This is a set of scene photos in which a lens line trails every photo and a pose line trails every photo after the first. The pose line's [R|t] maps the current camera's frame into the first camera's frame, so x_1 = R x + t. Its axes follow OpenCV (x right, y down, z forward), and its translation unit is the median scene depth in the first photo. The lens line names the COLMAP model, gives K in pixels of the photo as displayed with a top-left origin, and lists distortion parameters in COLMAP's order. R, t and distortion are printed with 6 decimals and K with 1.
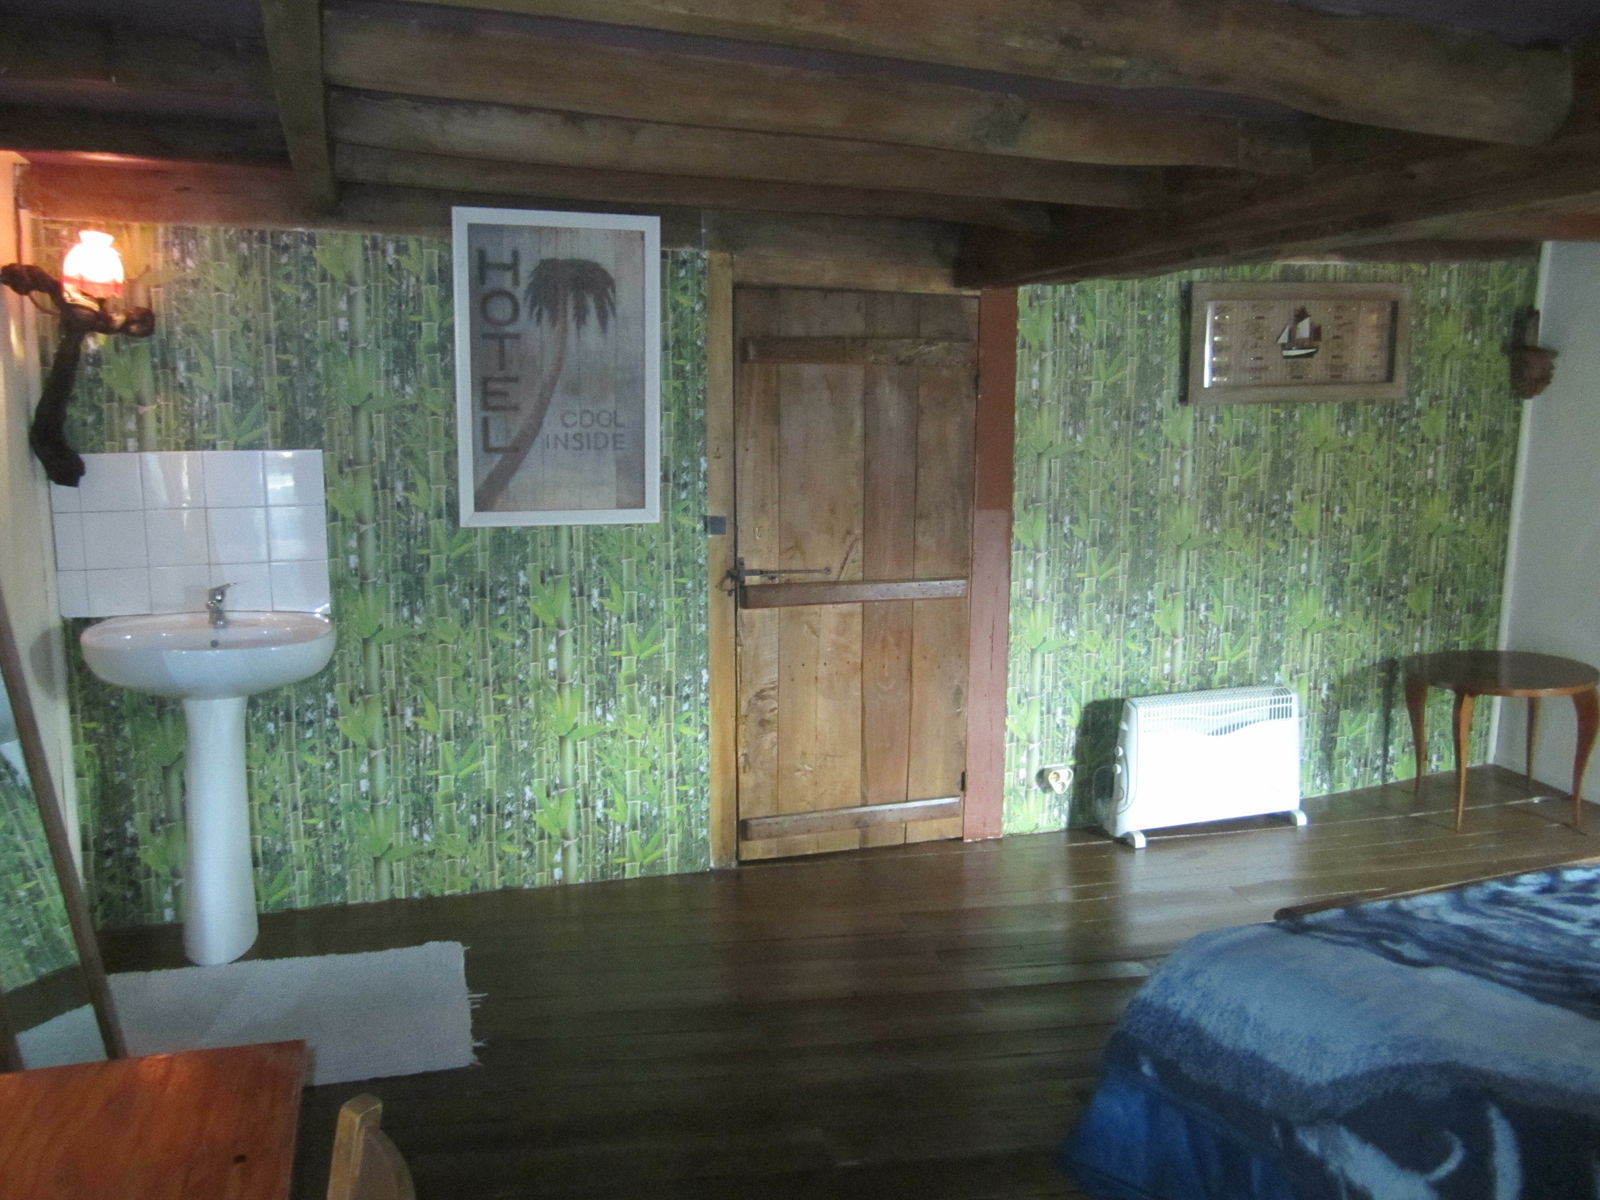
lens RADIAL K [[1297.9, 0, 797.0], [0, 1297.9, 600.9], [0, 0, 1]] dist [-0.040871, 0.002224]
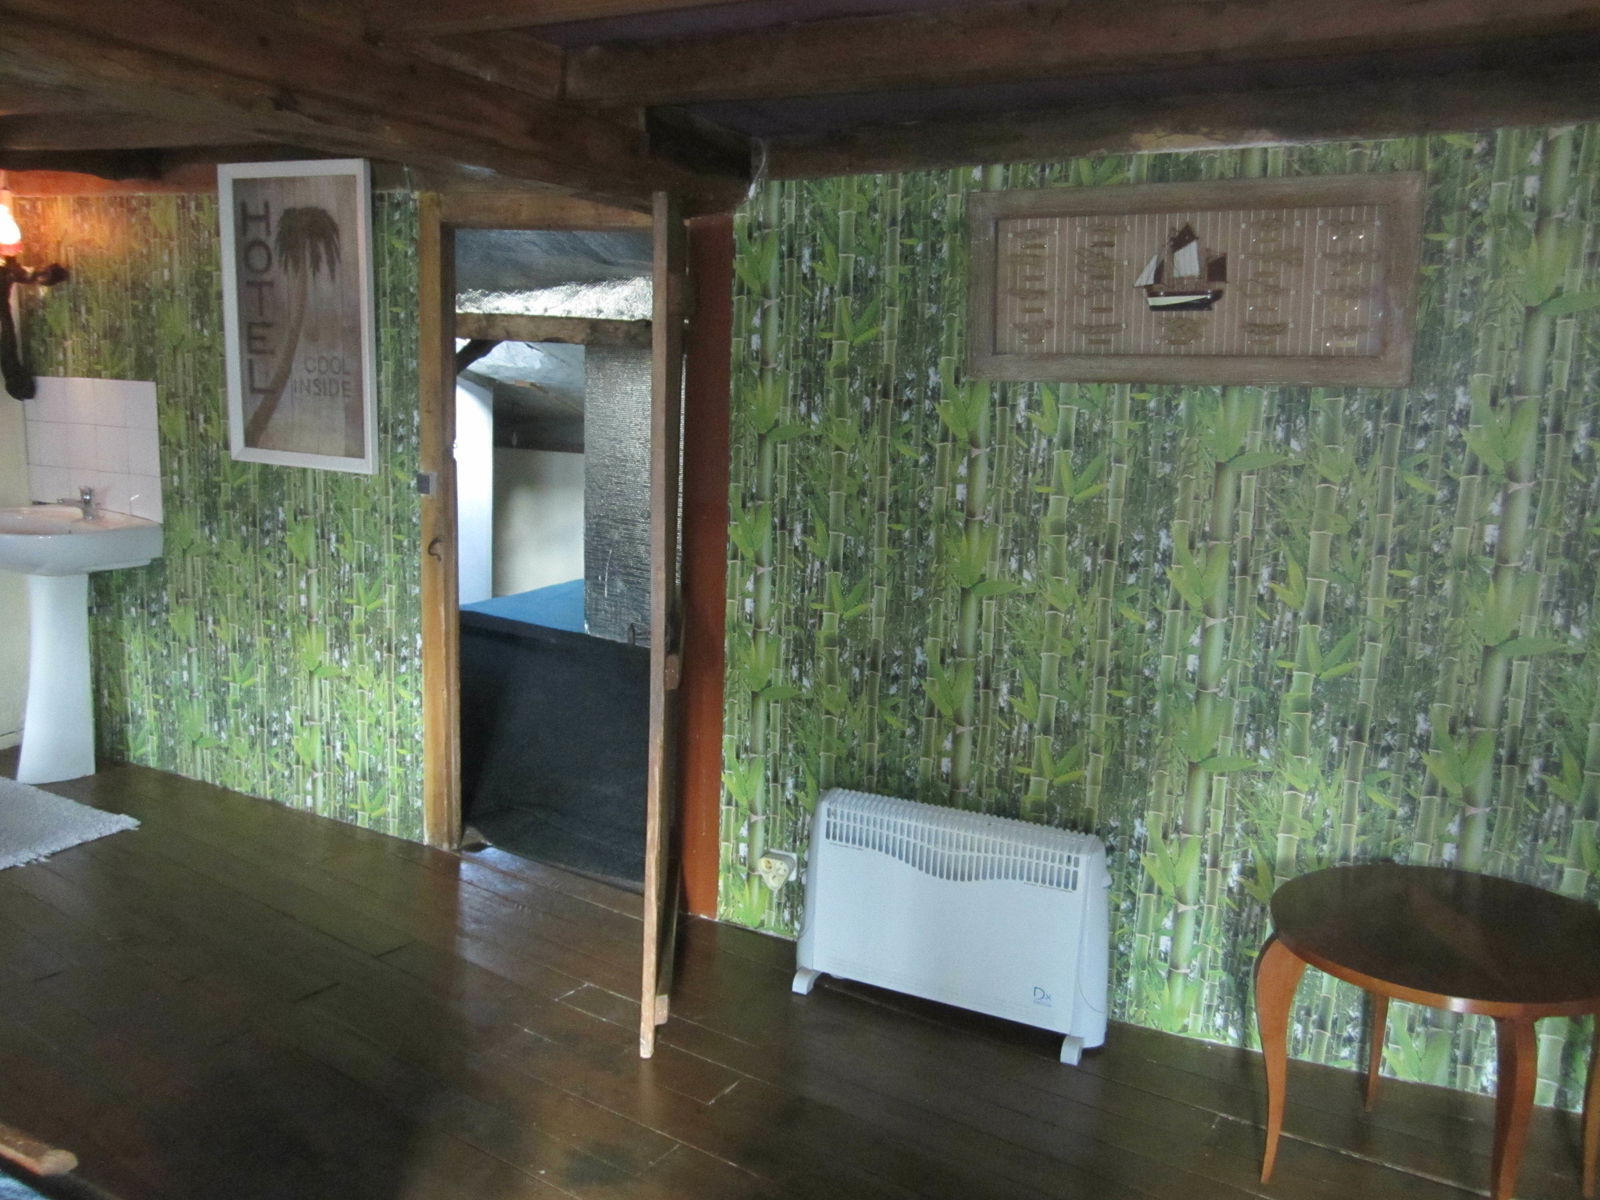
lens RADIAL K [[1297.9, 0, 772.9], [0, 1297.9, 601.6], [0, 0, 1]] dist [-0.040871, 0.002224]
pose [[0.708483, 0.155316, -0.688425, 0.781149], [-0.149009, 0.986412, 0.069195, -0.077032], [0.689817, 0.053558, 0.722000, 0.502411]]
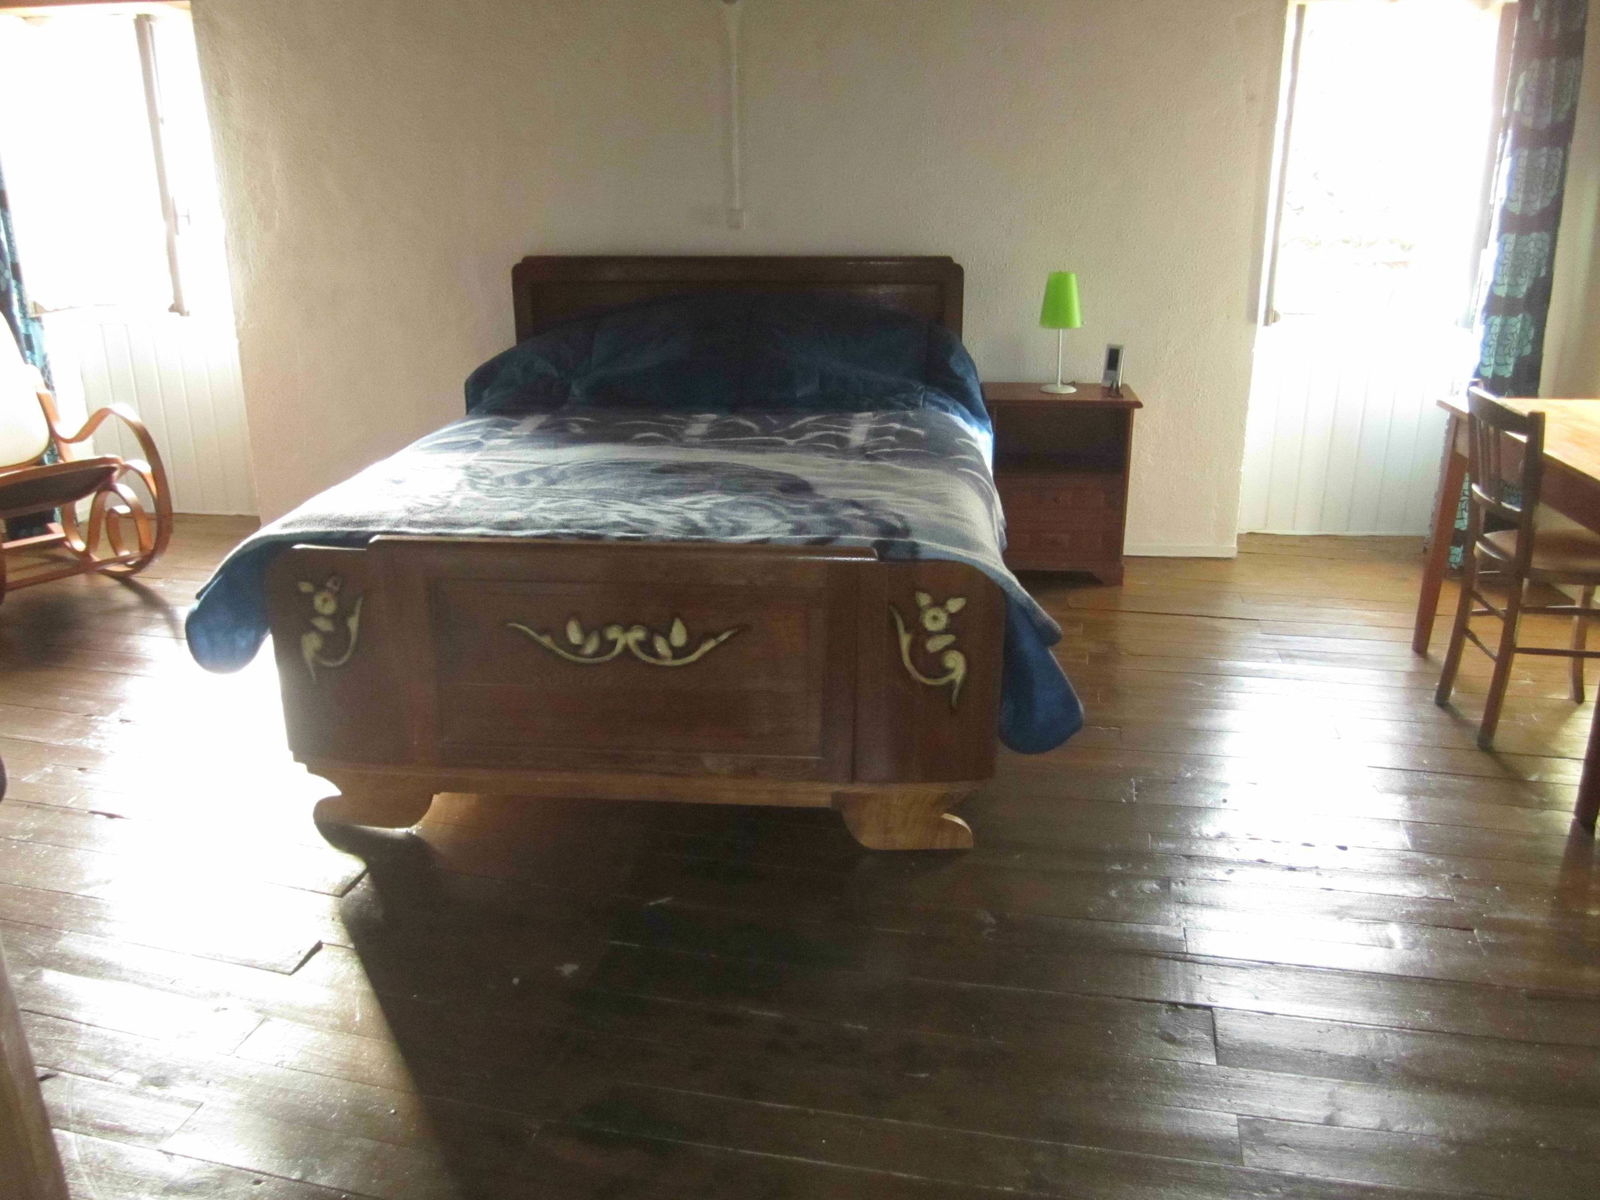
lens RADIAL K [[1297.9, 0, 810.1], [0, 1297.9, 584.5], [0, 0, 1]] dist [-0.040871, 0.002224]
pose [[-0.926512, -0.125665, 0.354660, 0.006789], [0.056901, 0.884945, 0.462205, -0.152786], [-0.371938, 0.448419, -0.812762, 1.086088]]
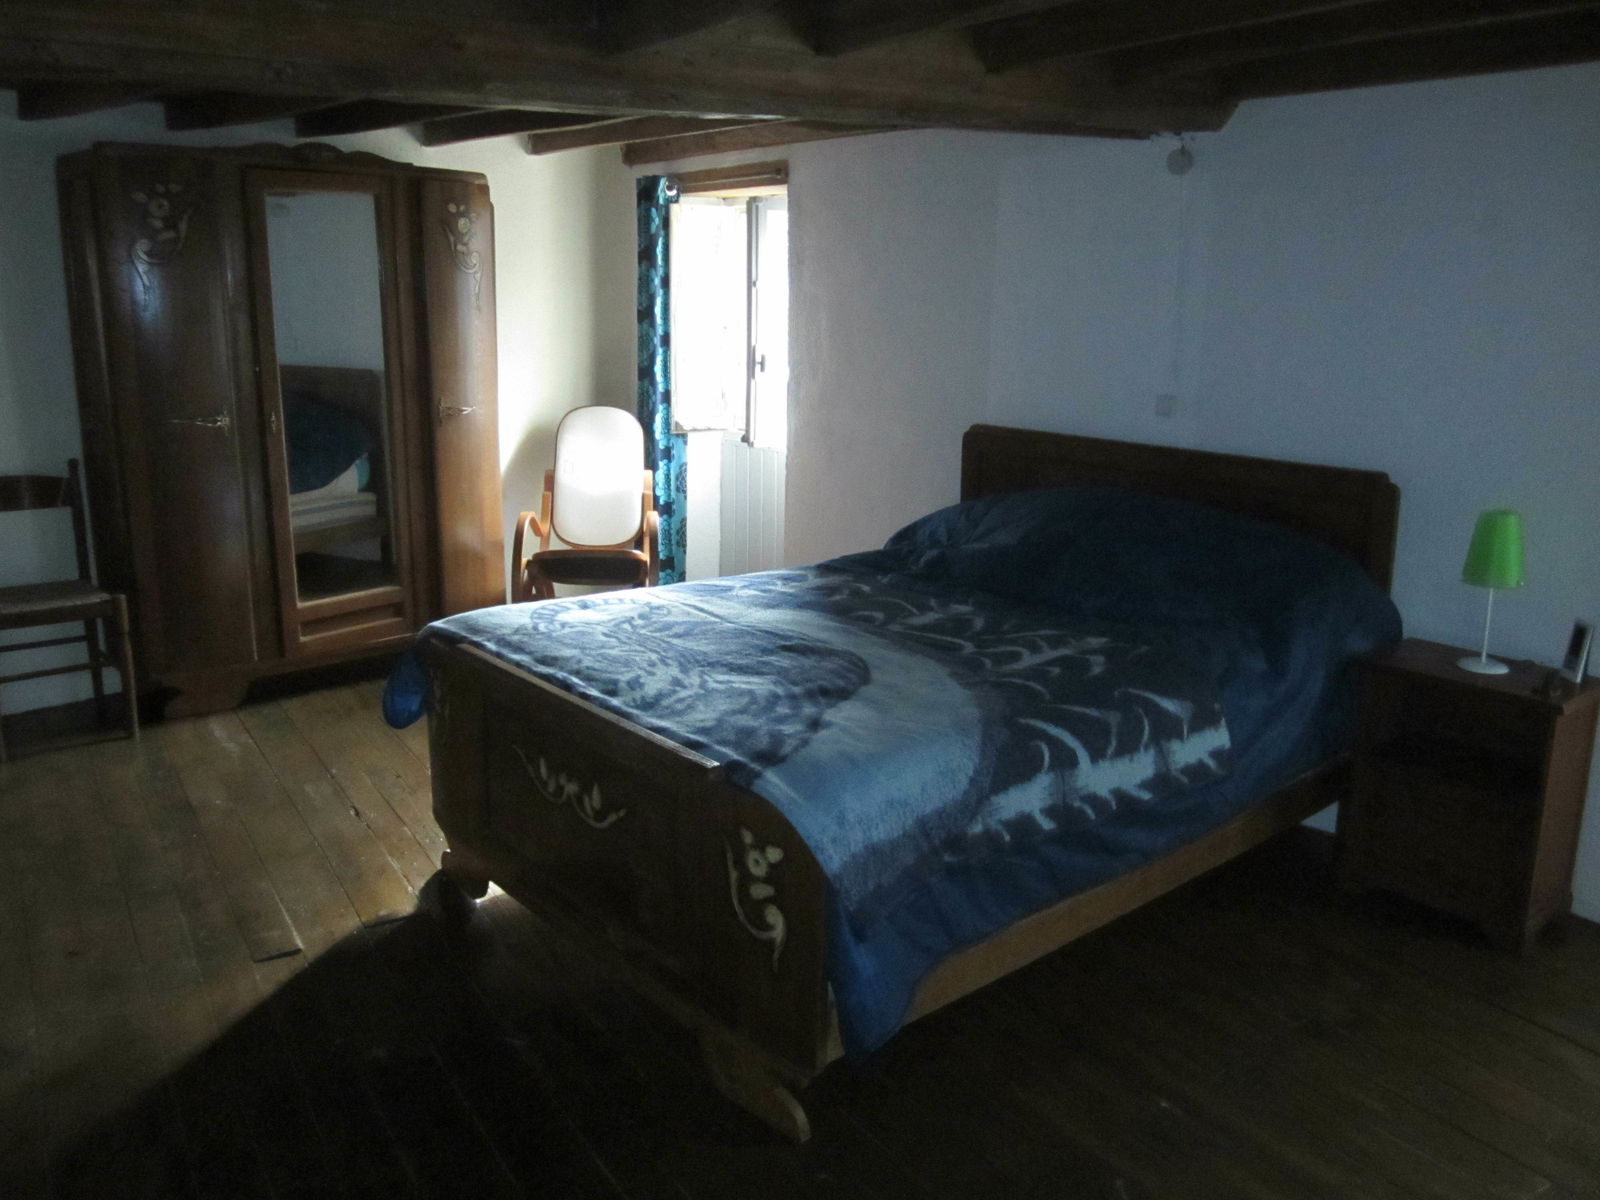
lens RADIAL K [[1297.9, 0, 803.9], [0, 1297.9, 611.4], [0, 0, 1]] dist [-0.040871, 0.002224]
pose [[-0.375770, -0.237372, 0.895797, -0.321007], [0.133841, 0.942603, 0.305918, -0.112265], [-0.916997, 0.234849, -0.322431, 0.681705]]
